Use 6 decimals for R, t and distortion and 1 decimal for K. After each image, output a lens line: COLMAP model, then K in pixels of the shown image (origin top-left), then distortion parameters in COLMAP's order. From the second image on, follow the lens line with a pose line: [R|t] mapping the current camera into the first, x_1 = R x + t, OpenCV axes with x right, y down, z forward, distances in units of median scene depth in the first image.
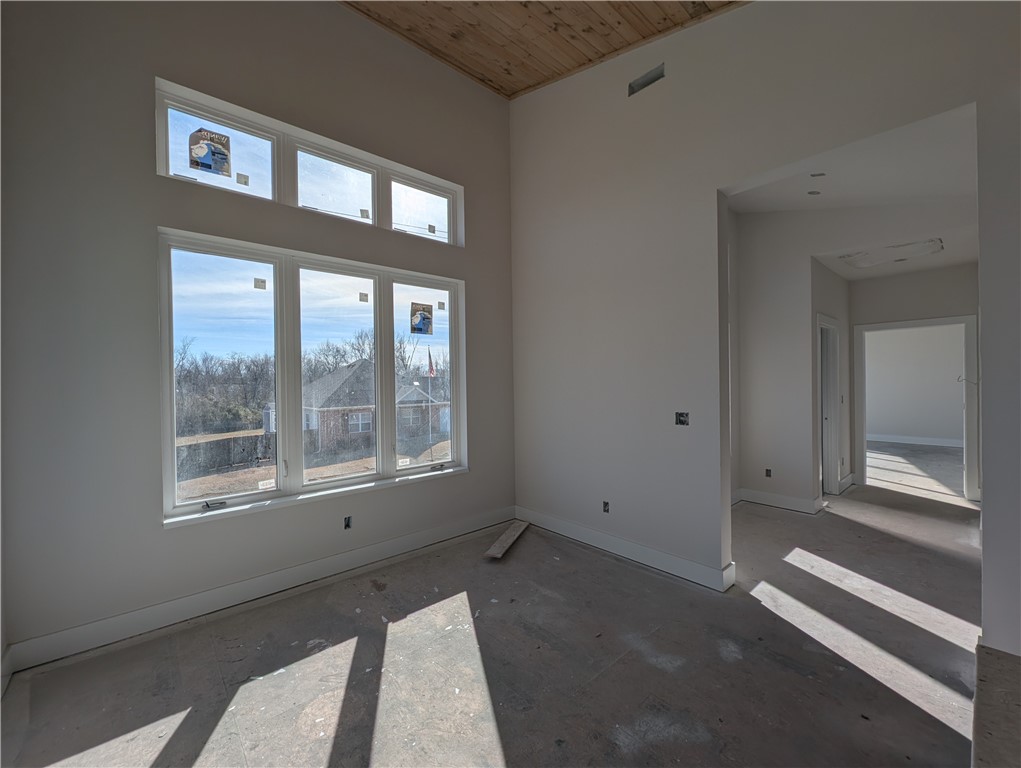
lens RADIAL K [[418.9, 0, 515.2], [0, 418.9, 383.6], [0, 0, 1]] dist [-0.001263, -0.000428]
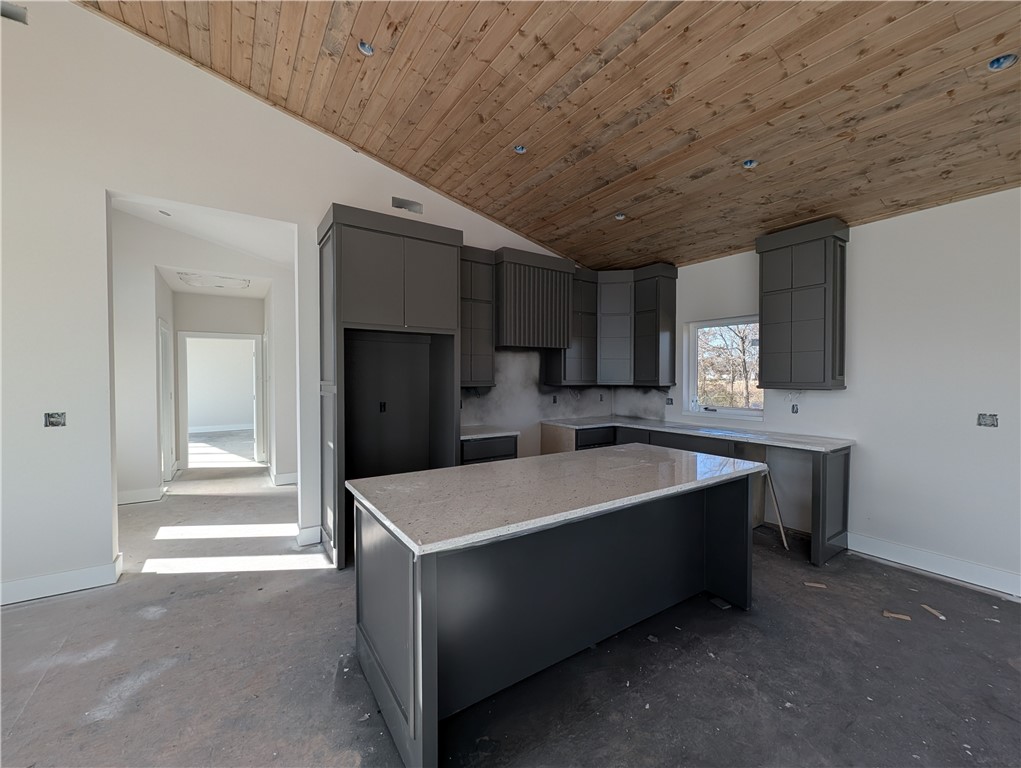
lens RADIAL K [[418.9, 0, 511.7], [0, 418.9, 381.5], [0, 0, 1]] dist [-0.001263, -0.000428]
pose [[0.130700, -0.001444, 0.991421, -0.365099], [0.008314, 0.999965, 0.000360, 0.009173], [-0.991387, 0.008195, 0.130707, -0.097164]]
